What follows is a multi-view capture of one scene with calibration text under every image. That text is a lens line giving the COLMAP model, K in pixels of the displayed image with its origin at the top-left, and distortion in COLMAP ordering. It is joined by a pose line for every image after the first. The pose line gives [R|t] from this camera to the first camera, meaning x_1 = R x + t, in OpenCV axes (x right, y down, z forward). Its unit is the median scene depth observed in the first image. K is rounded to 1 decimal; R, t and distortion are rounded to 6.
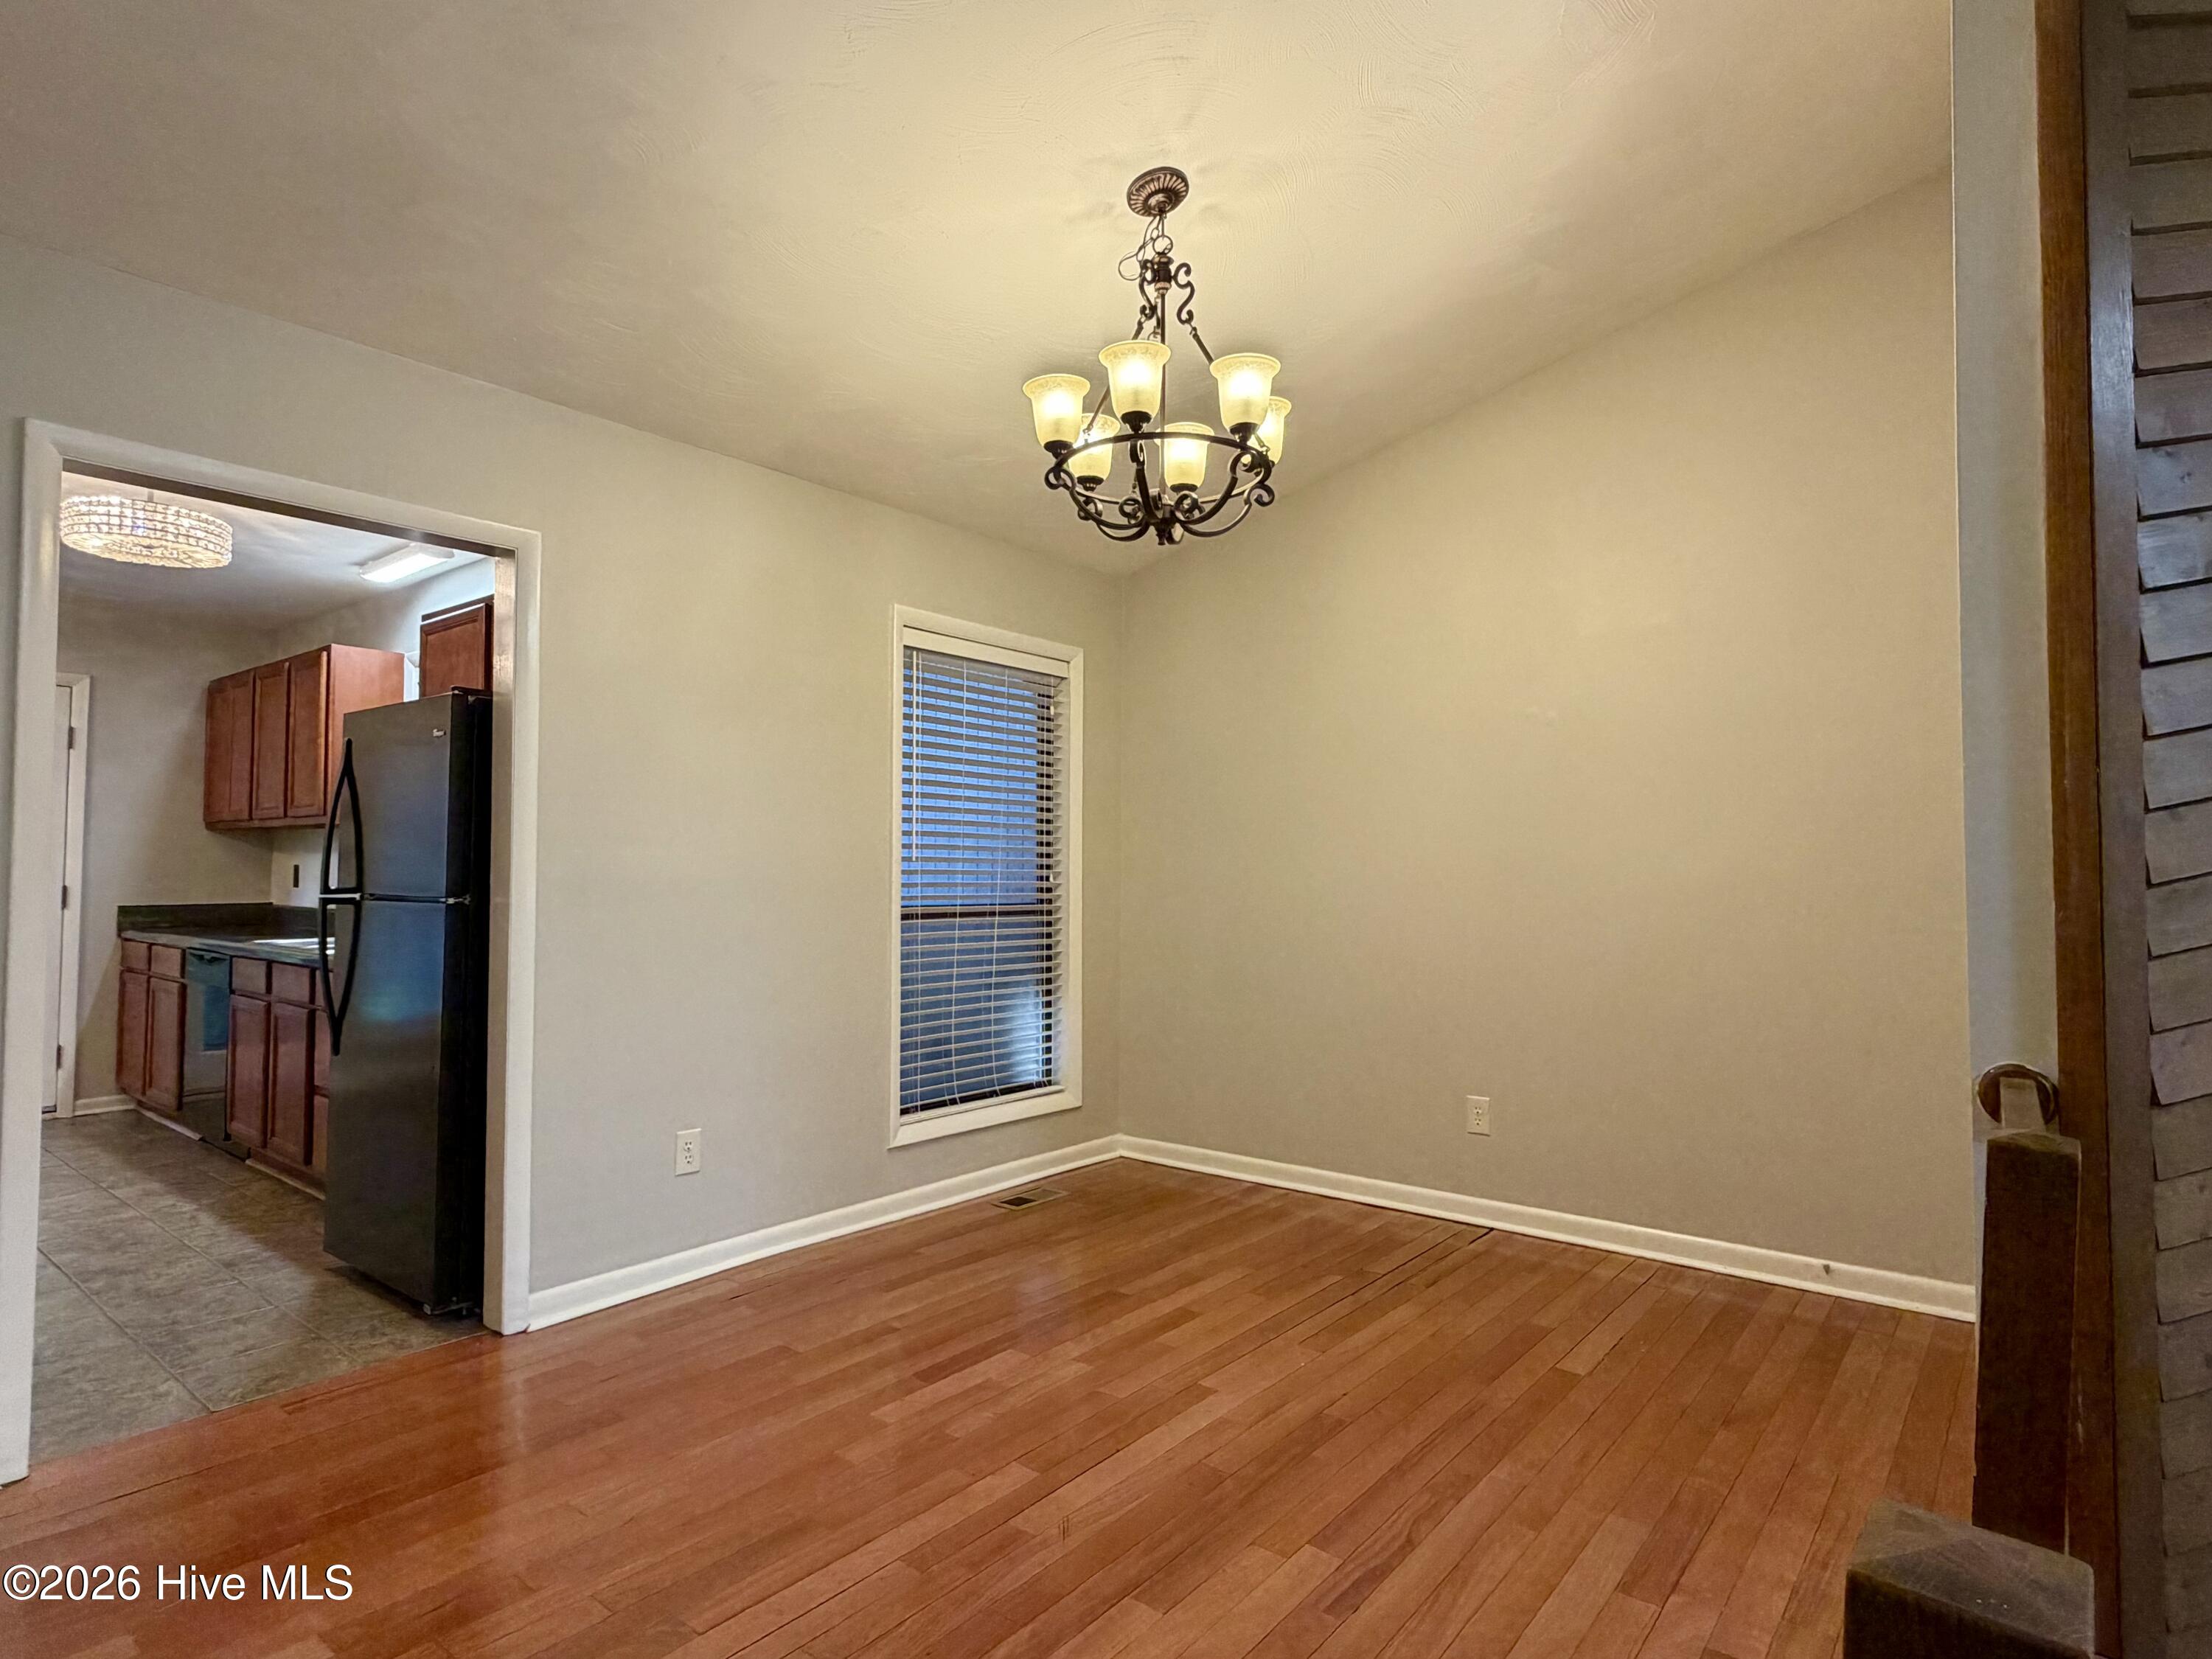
lens RADIAL K [[1199.7, 0, 1104.5], [0, 1199.7, 834.1], [0, 0, 1]] dist [-0.000271, 0.002177]
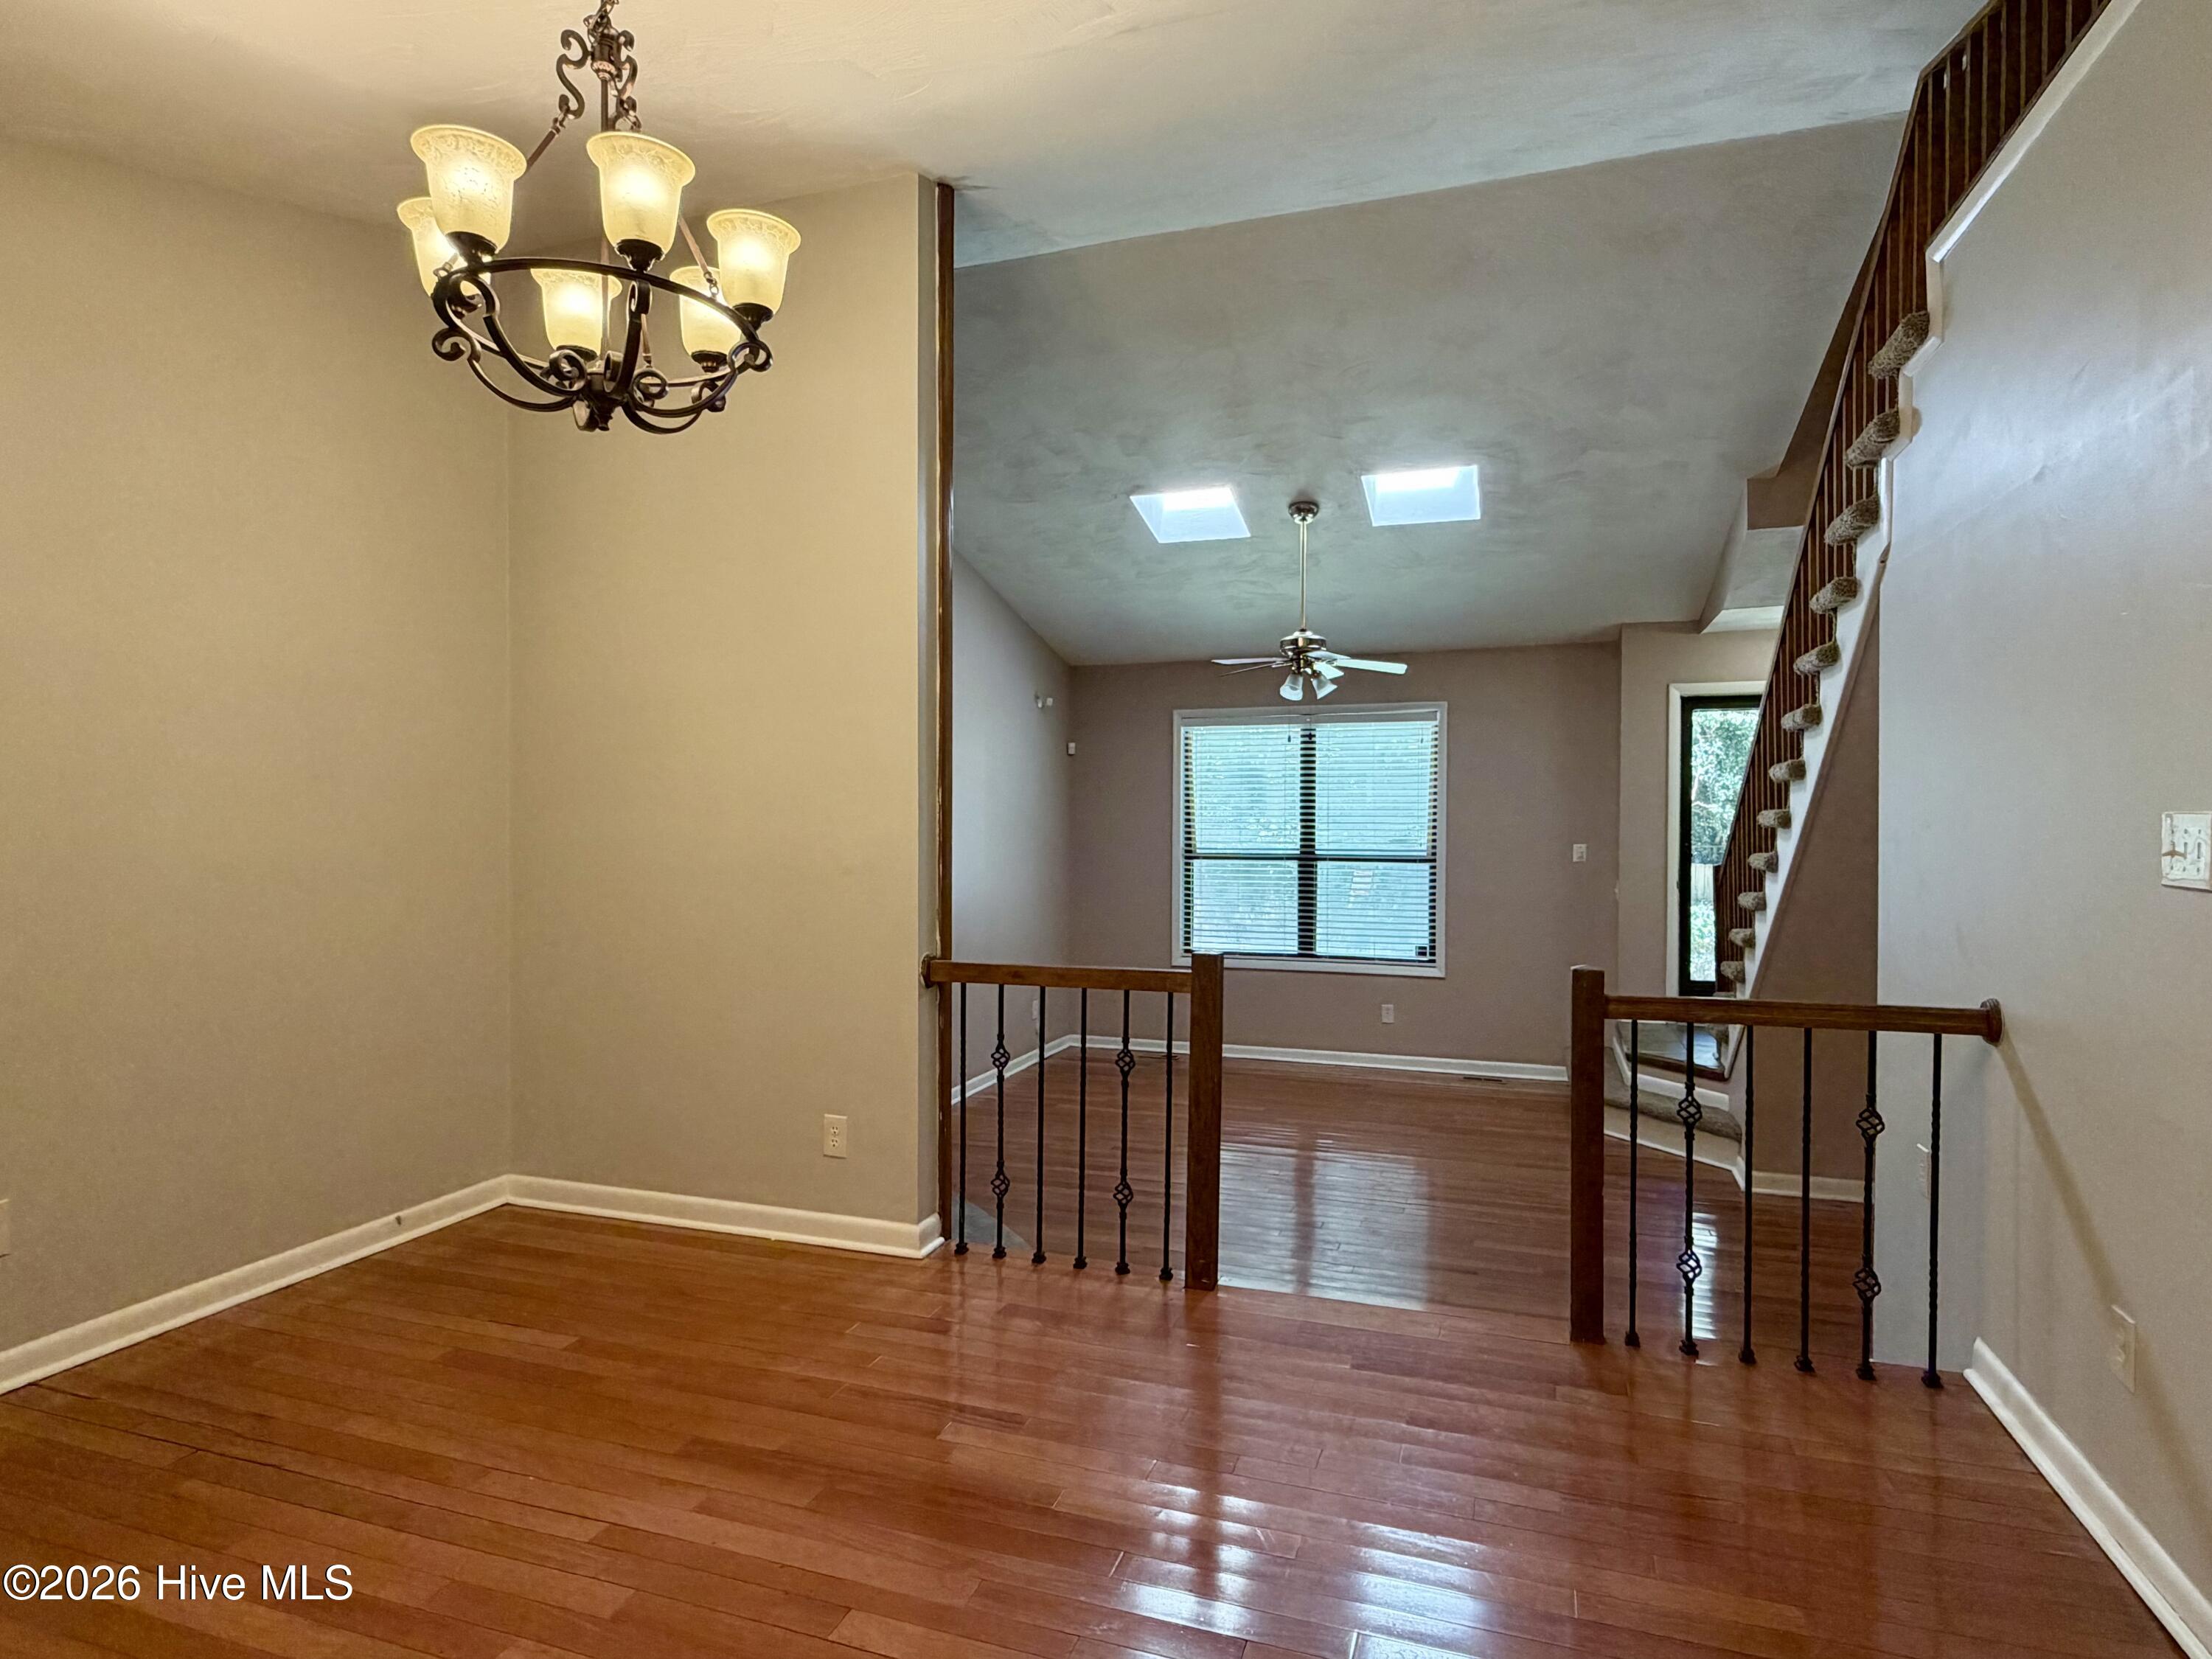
lens RADIAL K [[1199.7, 0, 1102.0], [0, 1199.7, 826.5], [0, 0, 1]] dist [-0.000271, 0.002177]
pose [[-0.343246, -0.011024, 0.939181, -0.608183], [-0.031834, 0.999493, 0.000097, -0.008604], [-0.938706, -0.029865, -0.343423, 0.782291]]
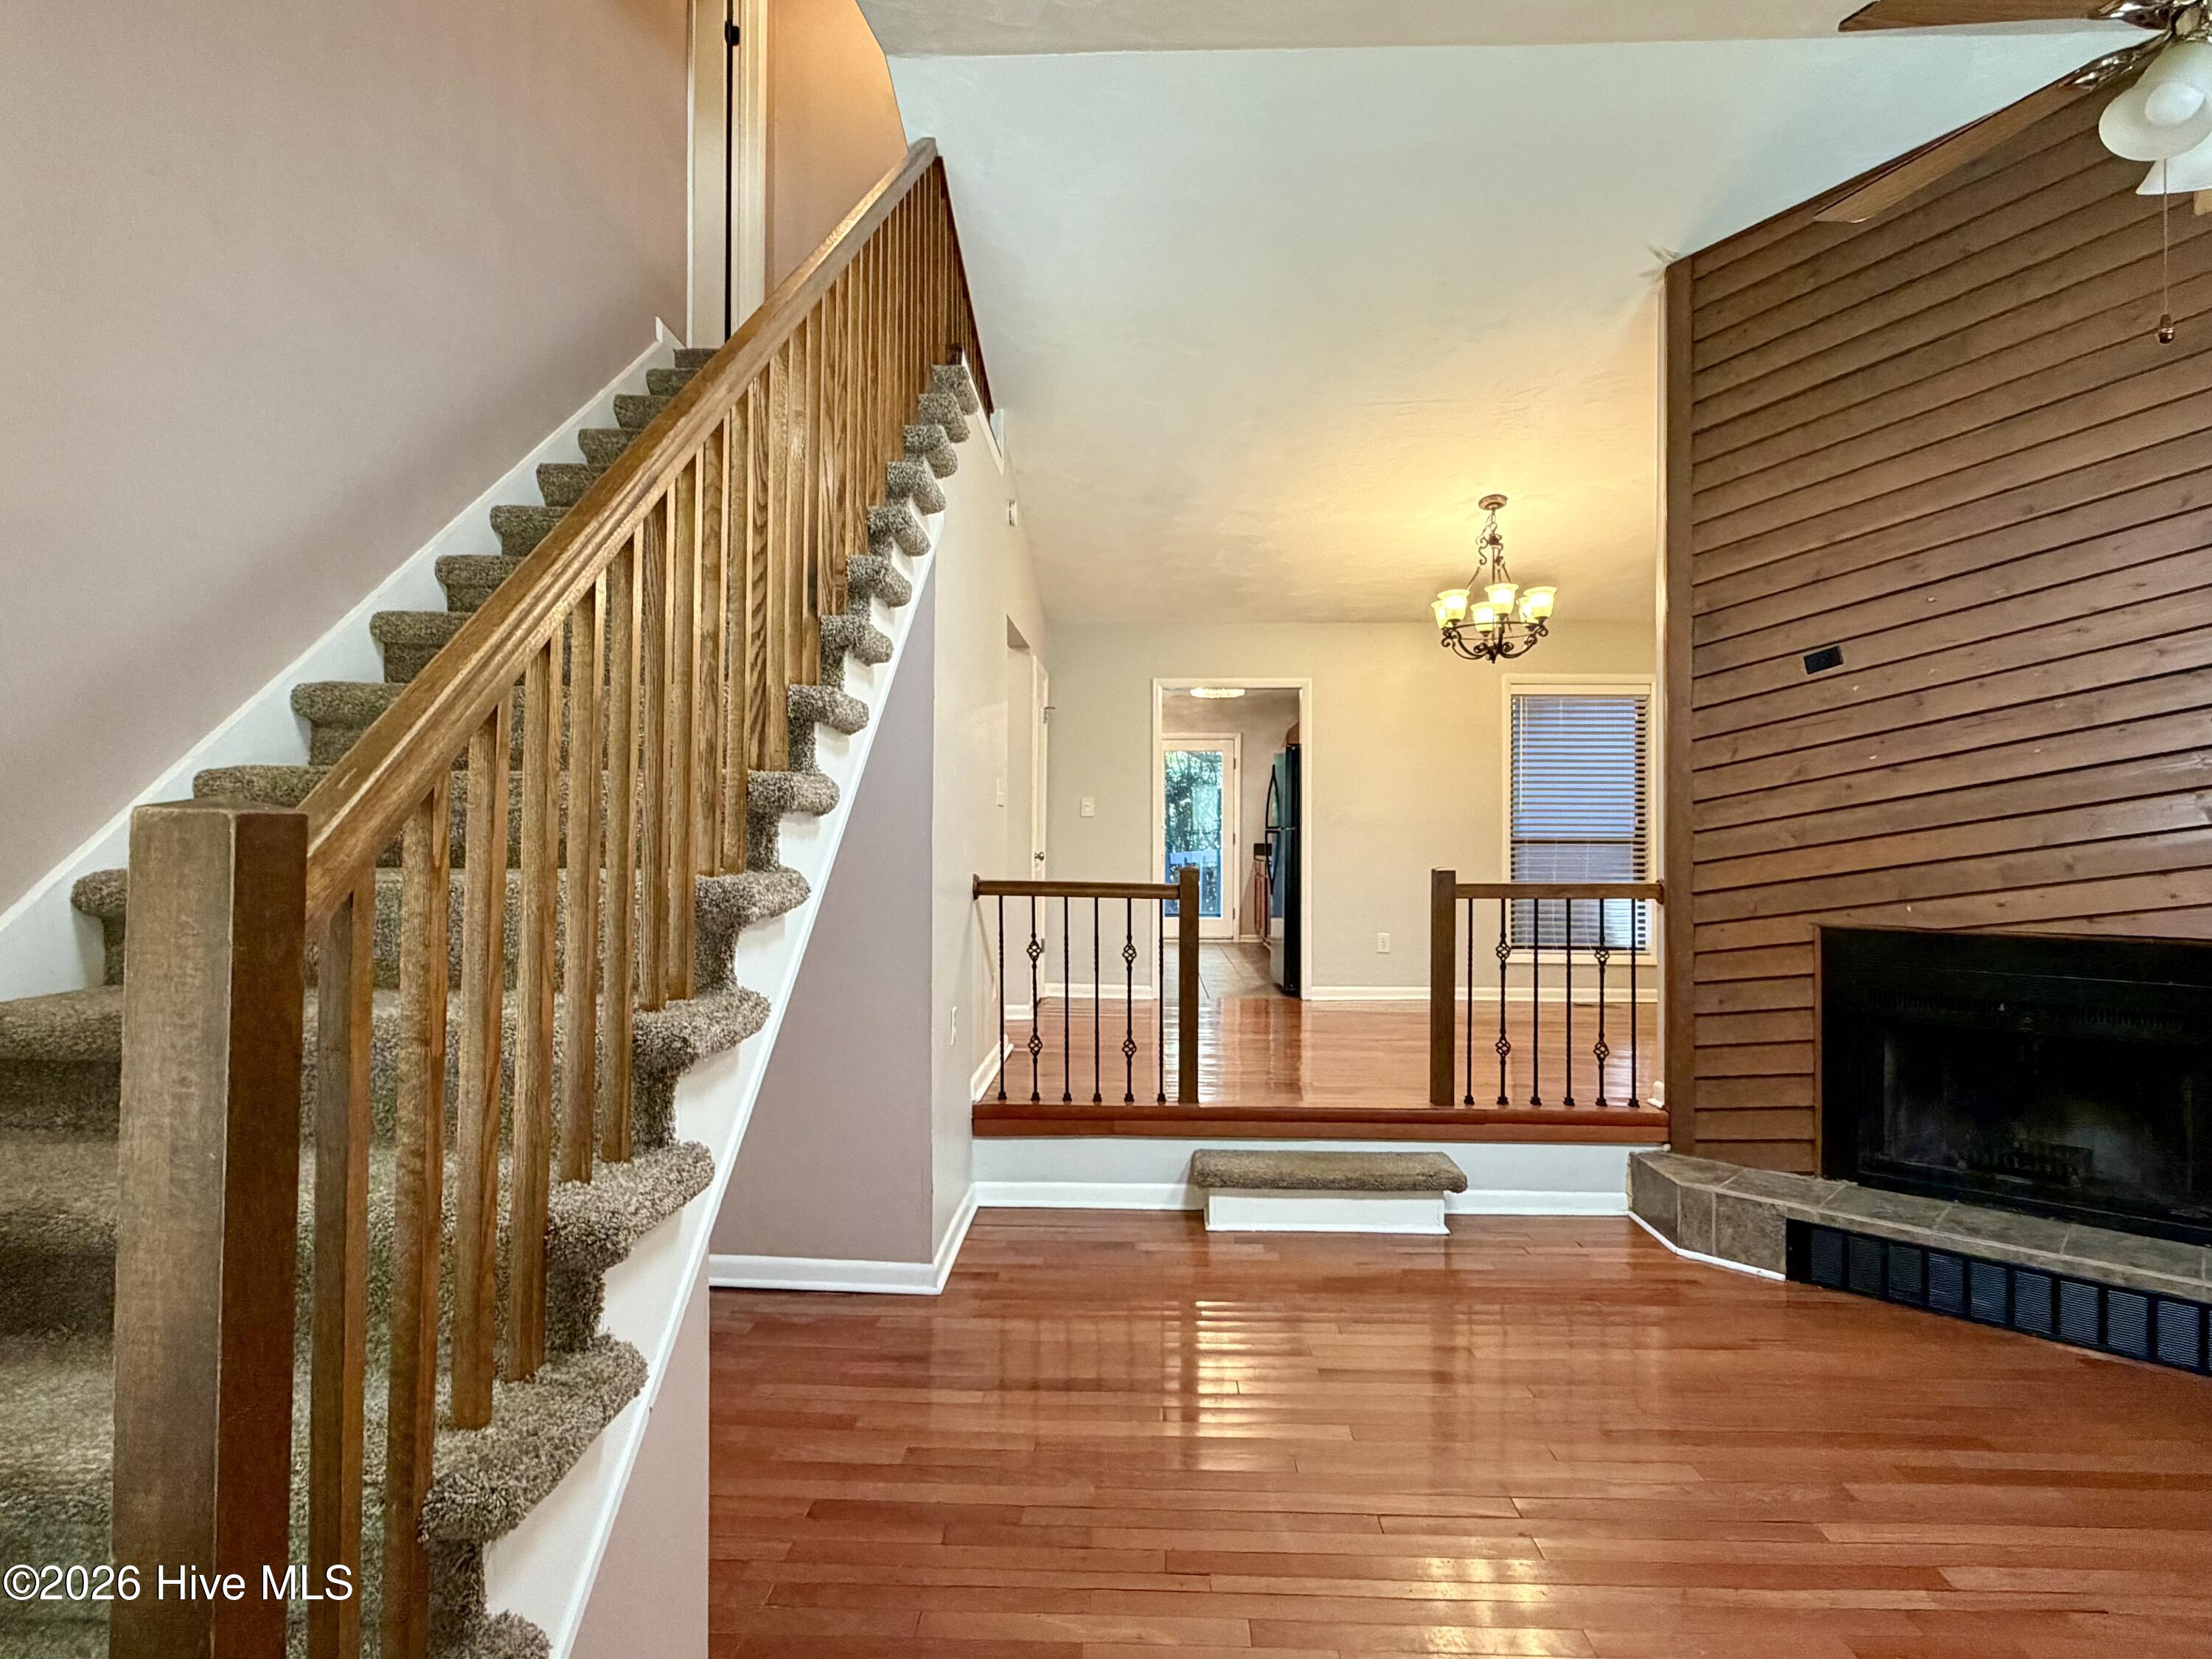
lens RADIAL K [[1199.7, 0, 1103.2], [0, 1199.7, 826.5], [0, 0, 1]] dist [-0.000271, 0.002177]
pose [[0.604627, -0.009742, -0.796449, 1.110952], [0.024415, 0.999682, 0.006307, 0.021446], [0.796135, -0.023259, 0.604672, -0.749133]]
